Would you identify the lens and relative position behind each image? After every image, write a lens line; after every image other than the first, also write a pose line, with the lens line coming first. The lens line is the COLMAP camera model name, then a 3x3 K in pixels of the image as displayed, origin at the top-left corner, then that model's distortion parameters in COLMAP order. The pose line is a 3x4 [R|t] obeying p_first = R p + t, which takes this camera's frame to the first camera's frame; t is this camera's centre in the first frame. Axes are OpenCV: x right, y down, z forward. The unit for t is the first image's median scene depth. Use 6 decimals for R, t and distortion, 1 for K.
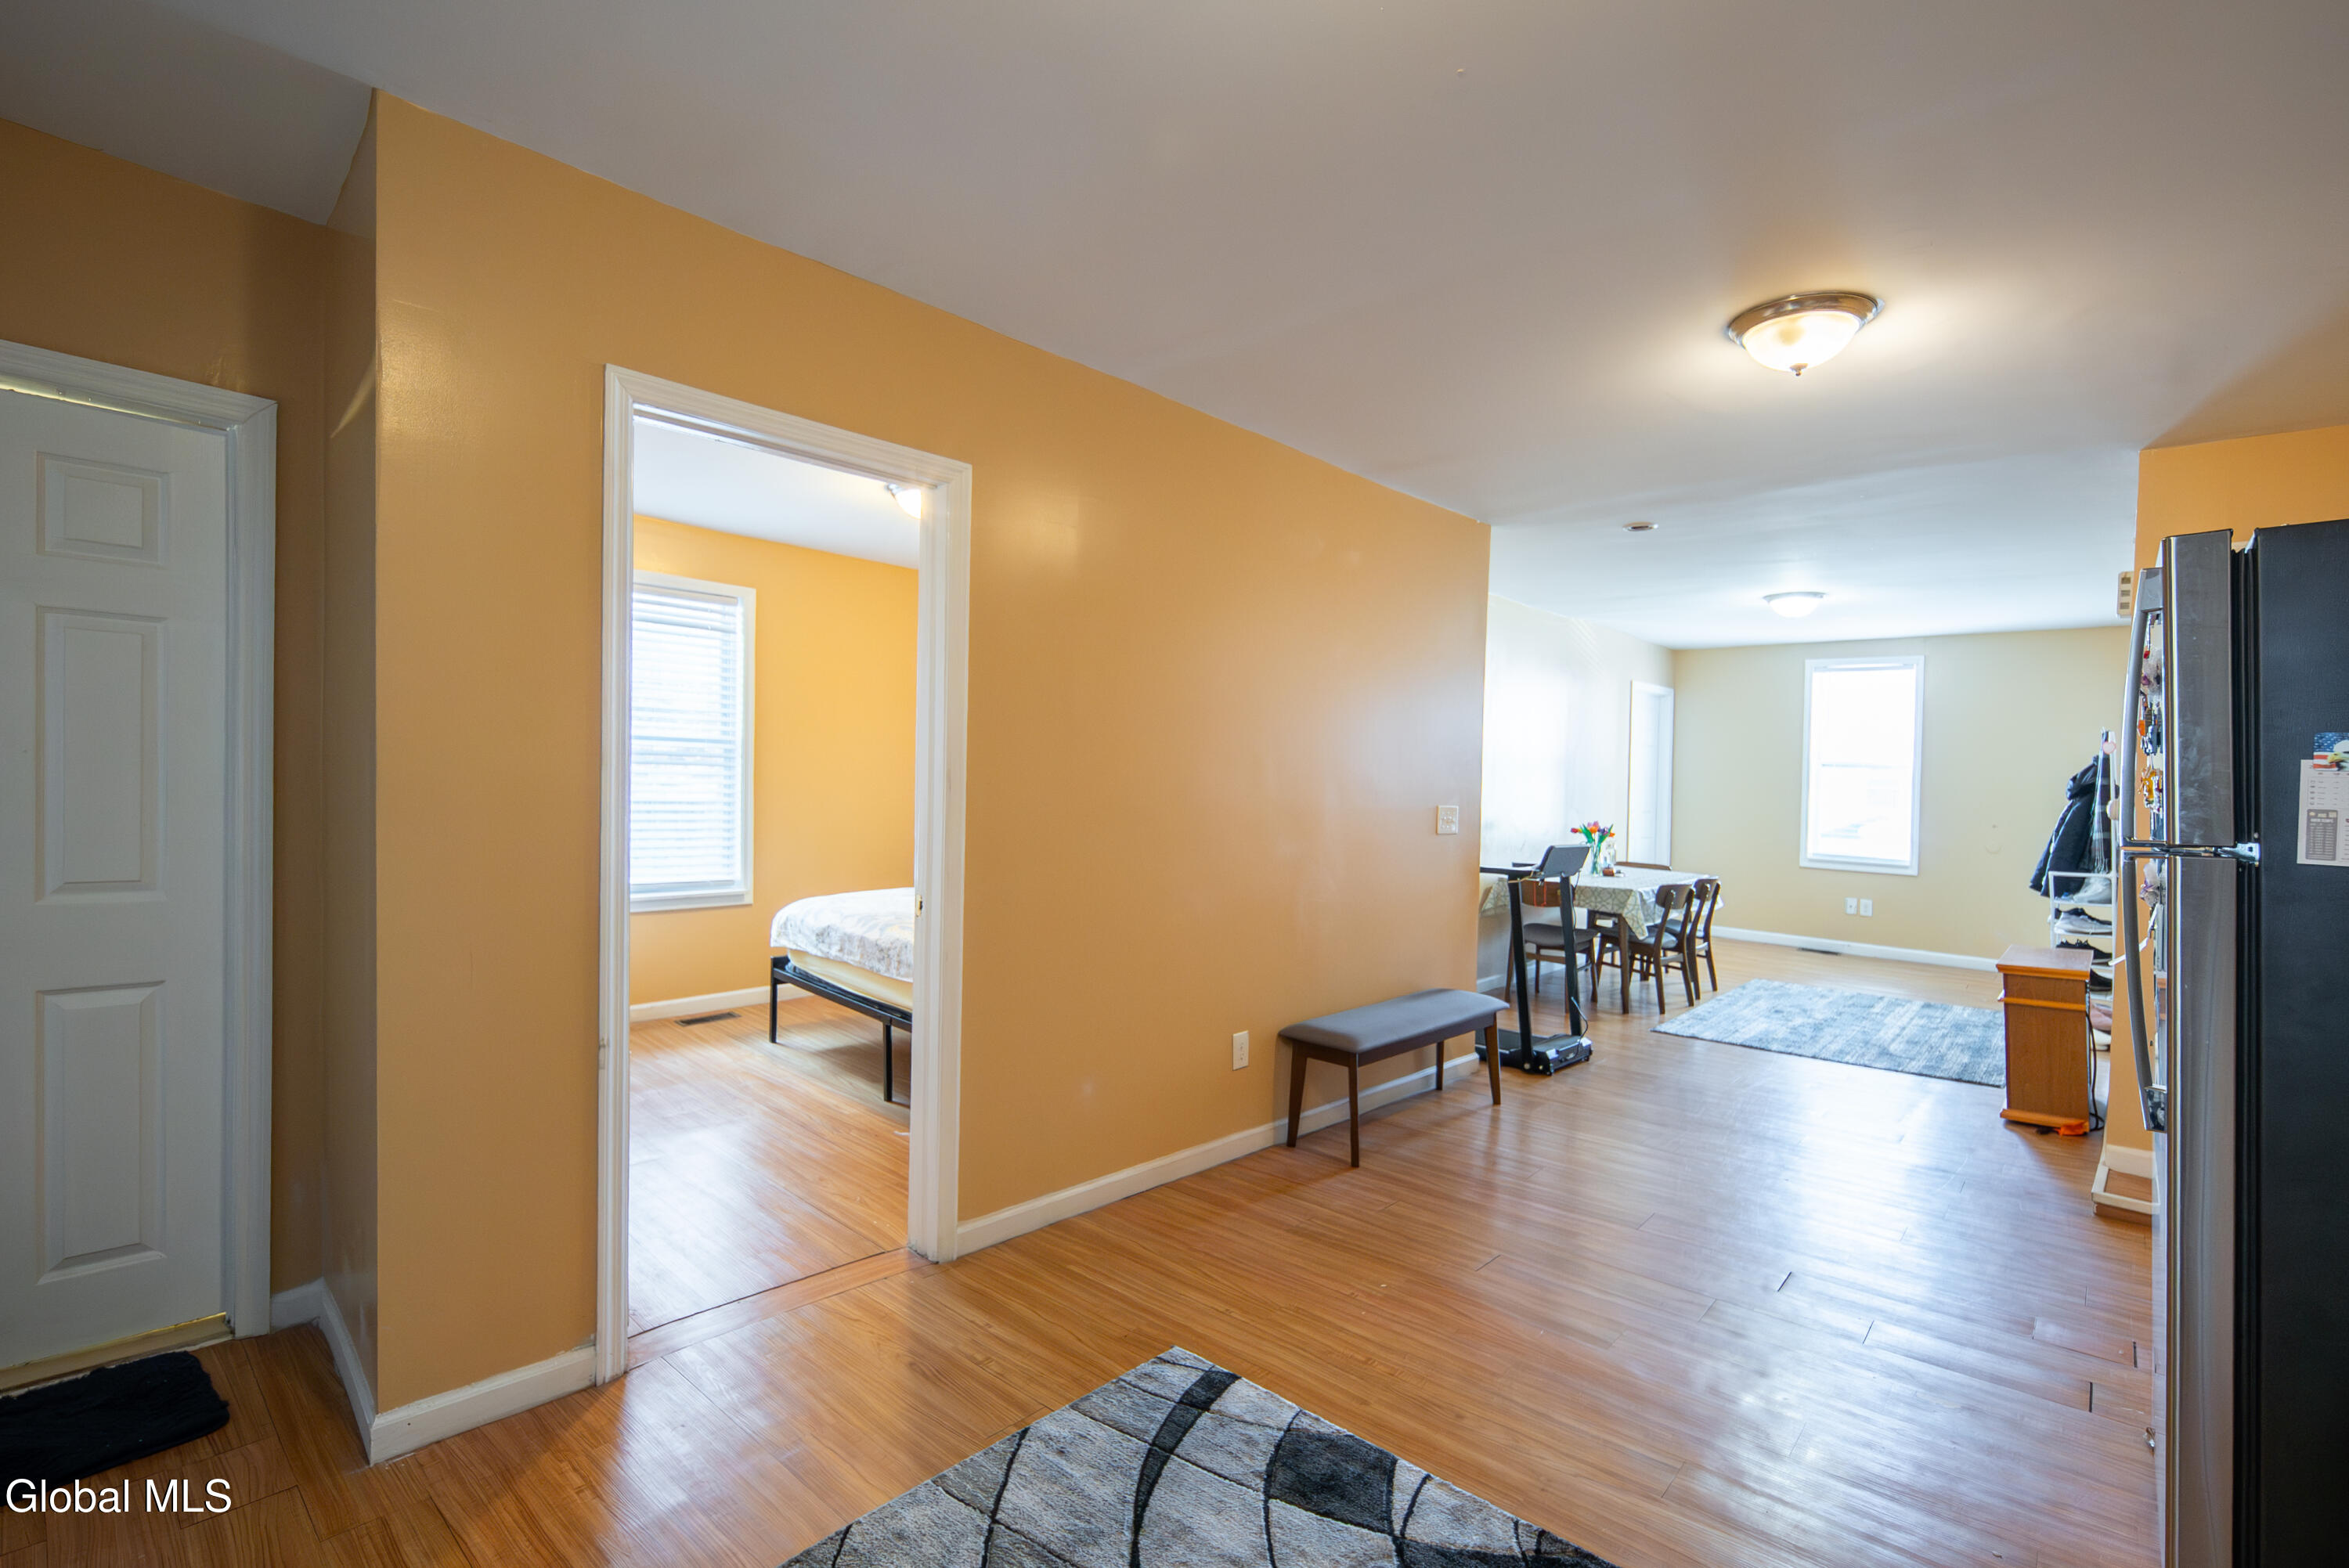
lens RADIAL K [[1035.2, 0, 1178.6], [0, 1035.2, 786.7], [0, 0, 1]] dist [-0.000718, -0.000687]
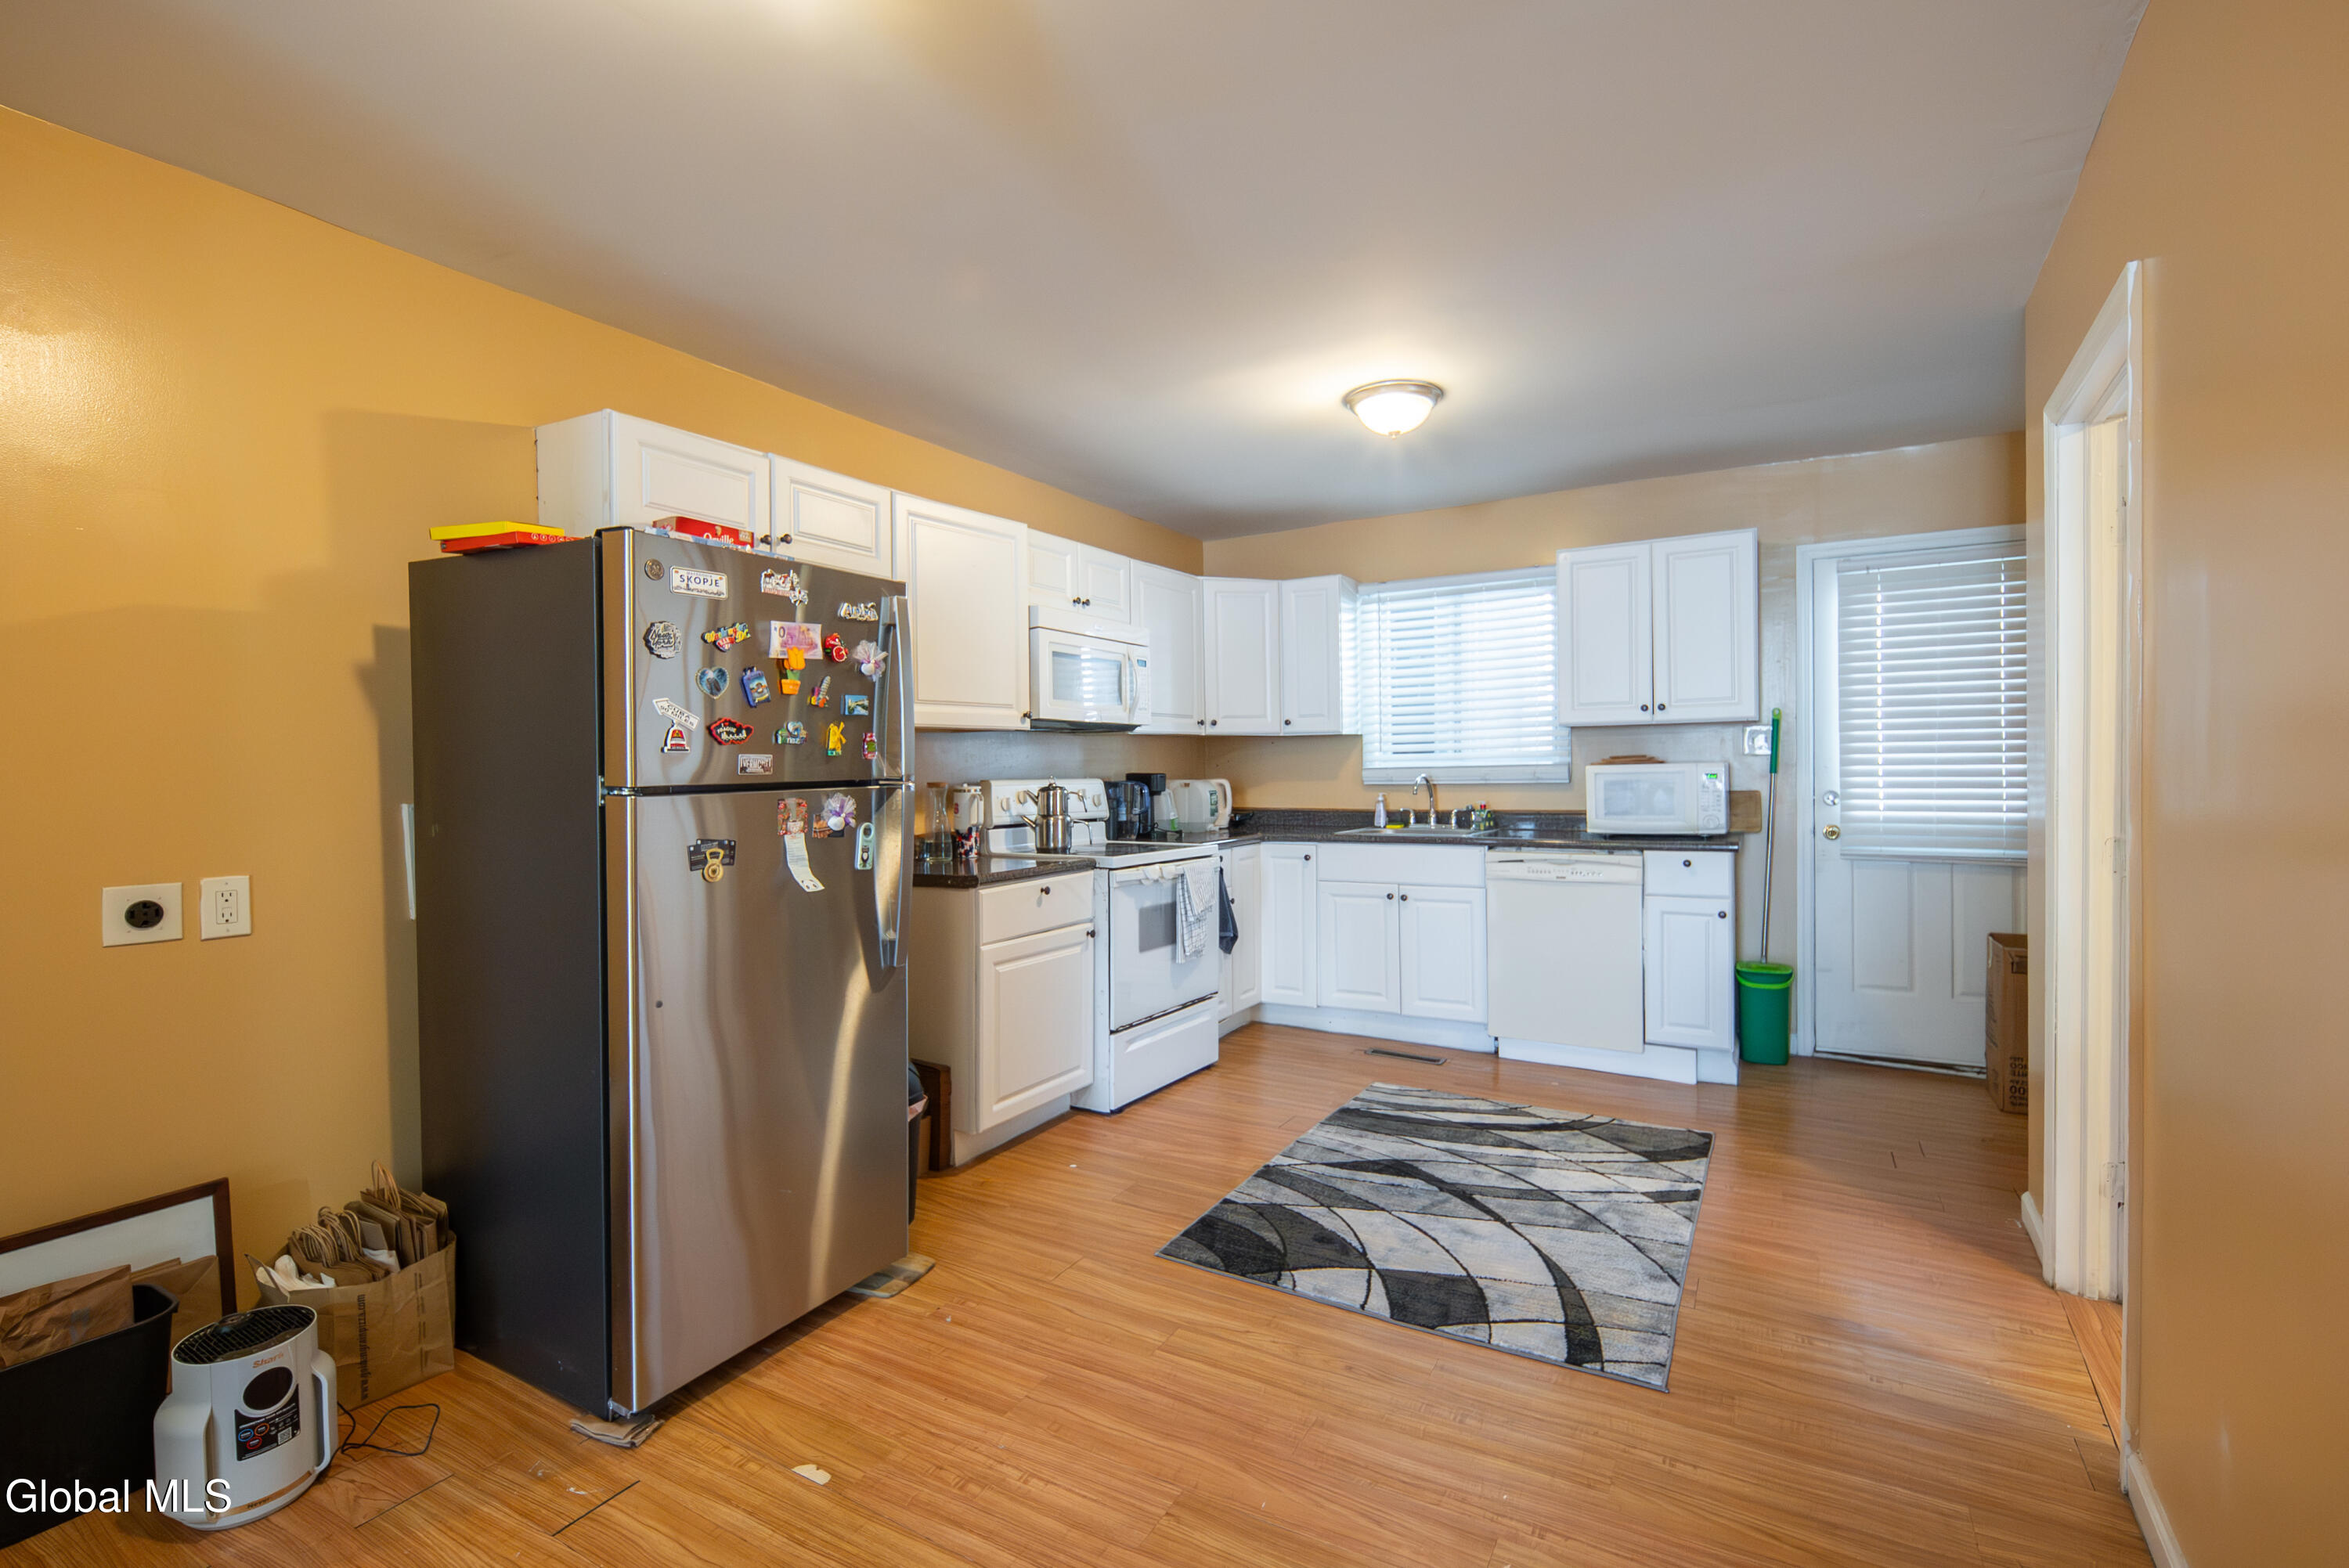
lens RADIAL K [[1048.4, 0, 1179.6], [0, 1048.4, 781.6], [0, 0, 1]] dist [0.001779, -0.004353]
pose [[-0.976631, -0.019447, -0.214041, 0.239027], [-0.024601, 0.999467, 0.021441, 0.003728], [0.213510, 0.026205, -0.976589, 0.699841]]
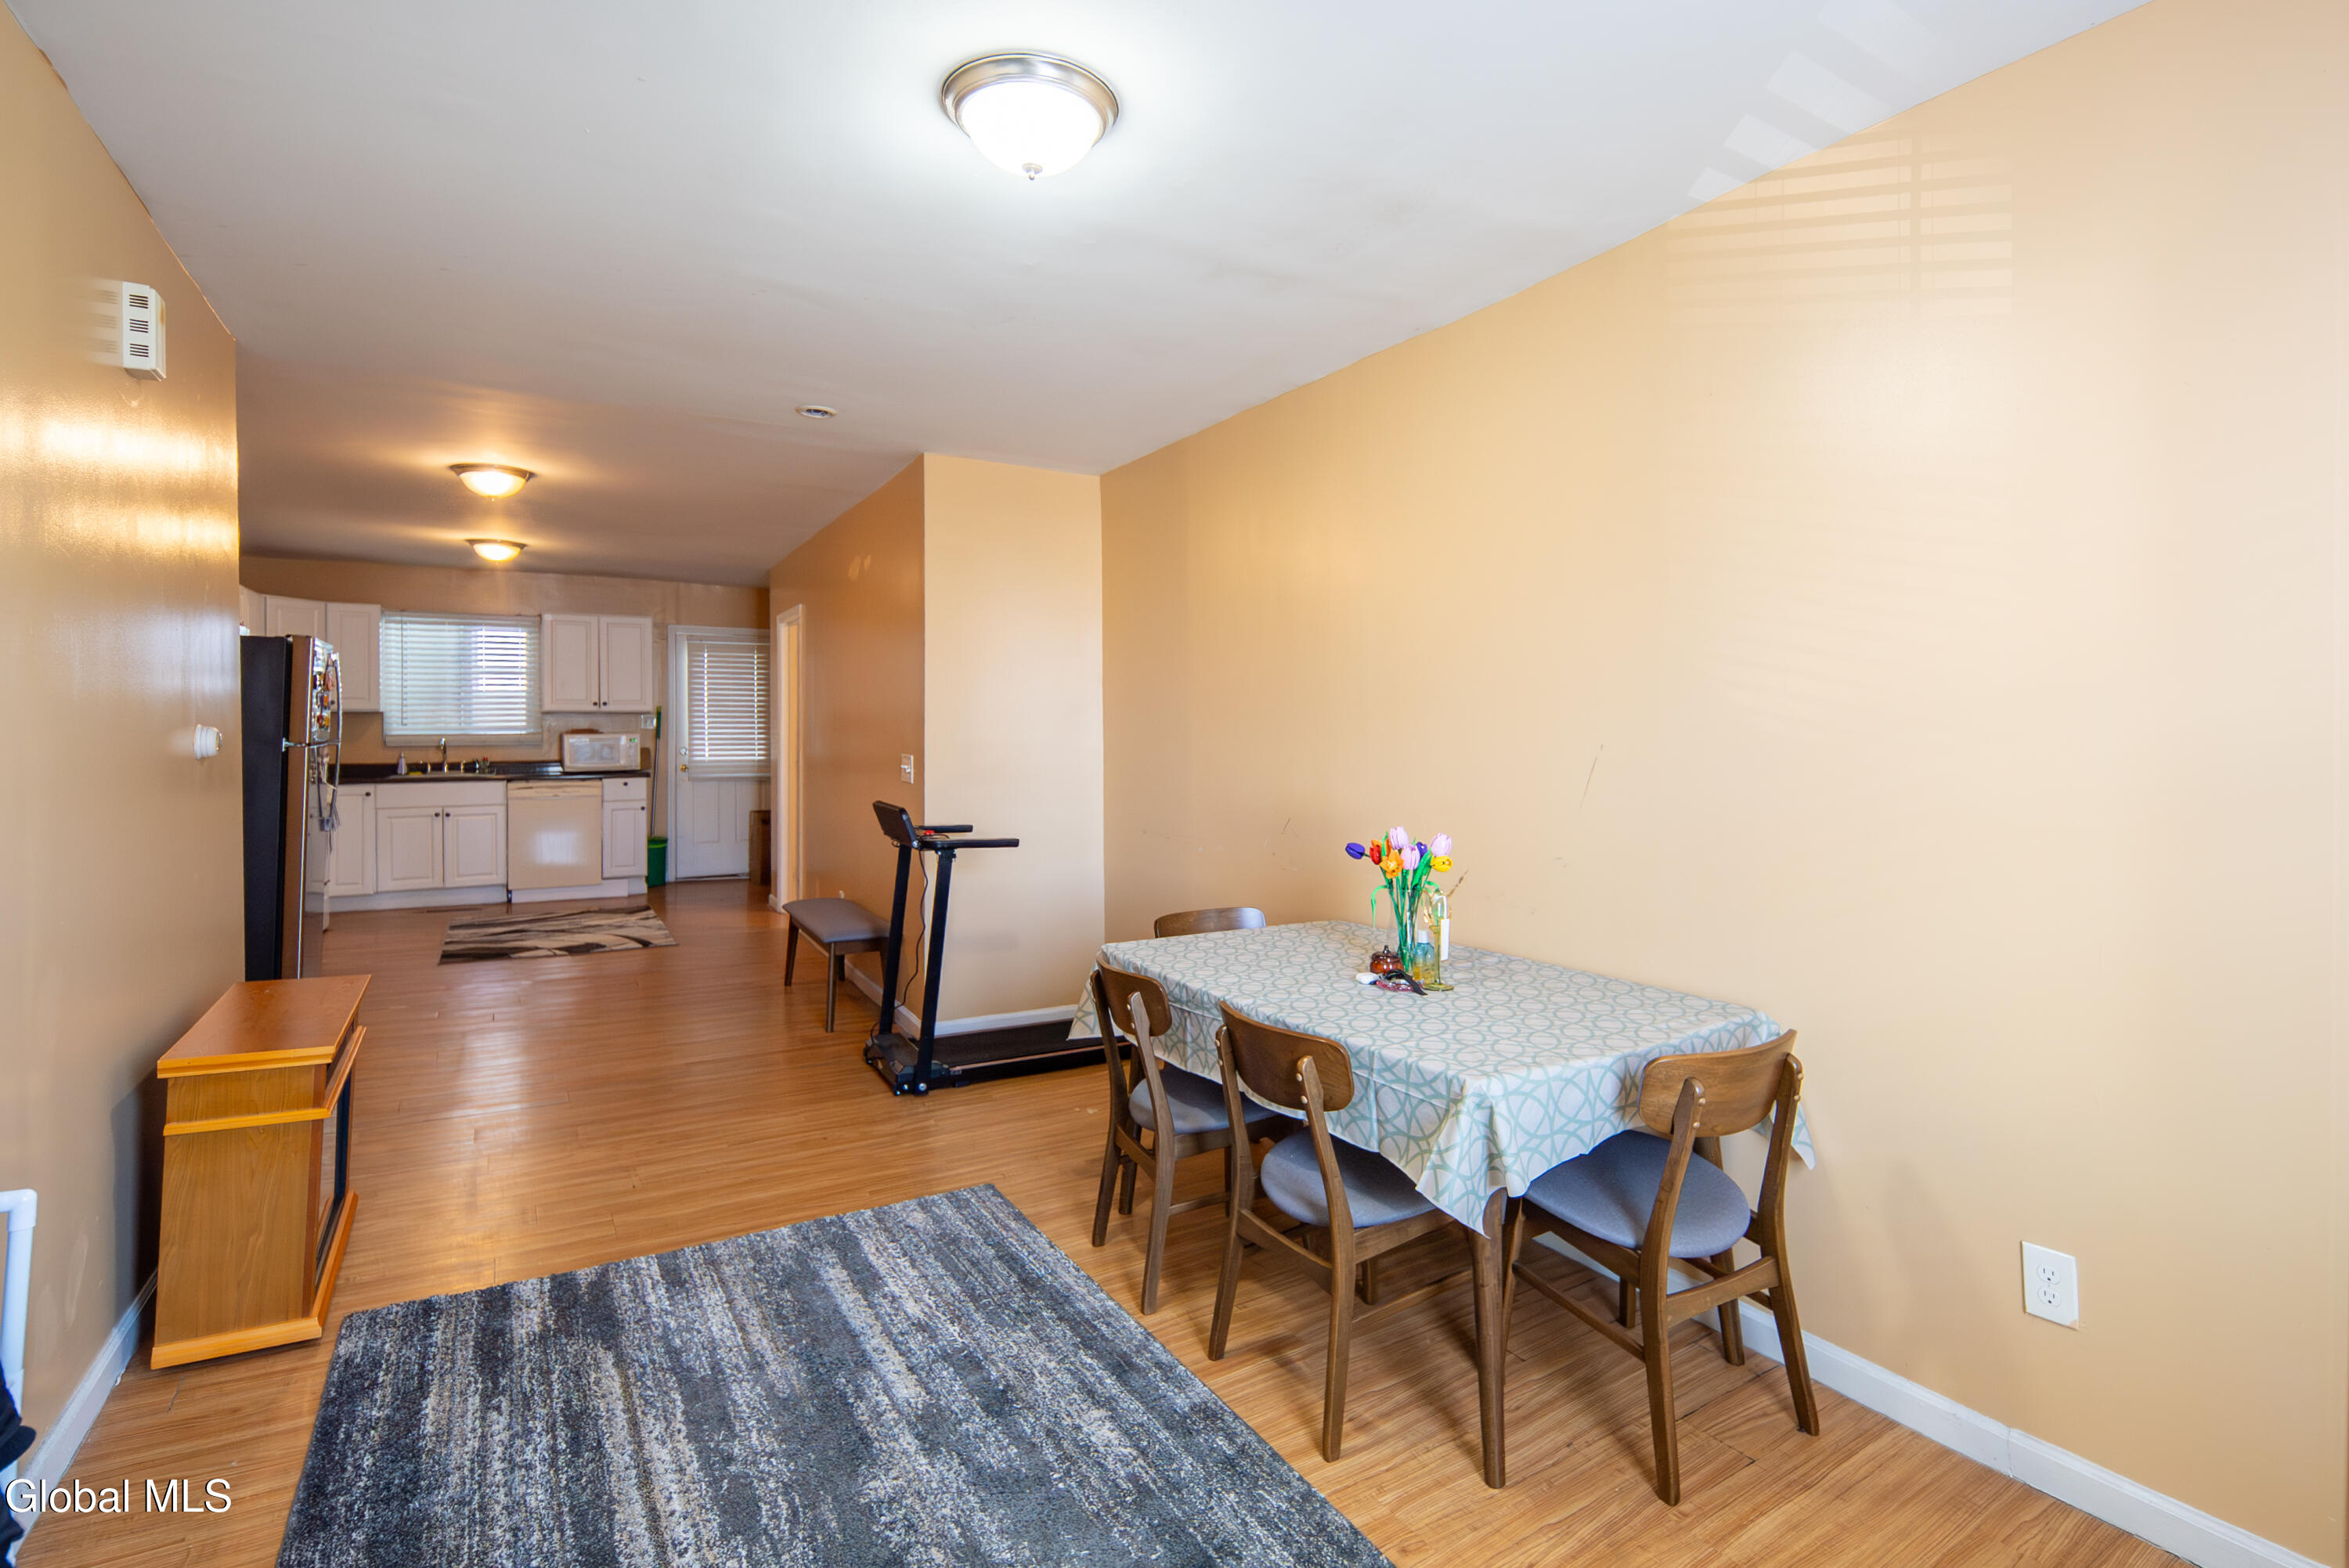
lens RADIAL K [[1123.4, 0, 1219.6], [0, 1123.4, 726.5], [0, 0, 1]] dist [0.000030, -0.001227]
pose [[-0.260240, -0.033541, -0.964961, 0.961373], [-0.025441, 0.999288, -0.027873, 0.009802], [0.965209, 0.017296, -0.260908, 1.217114]]
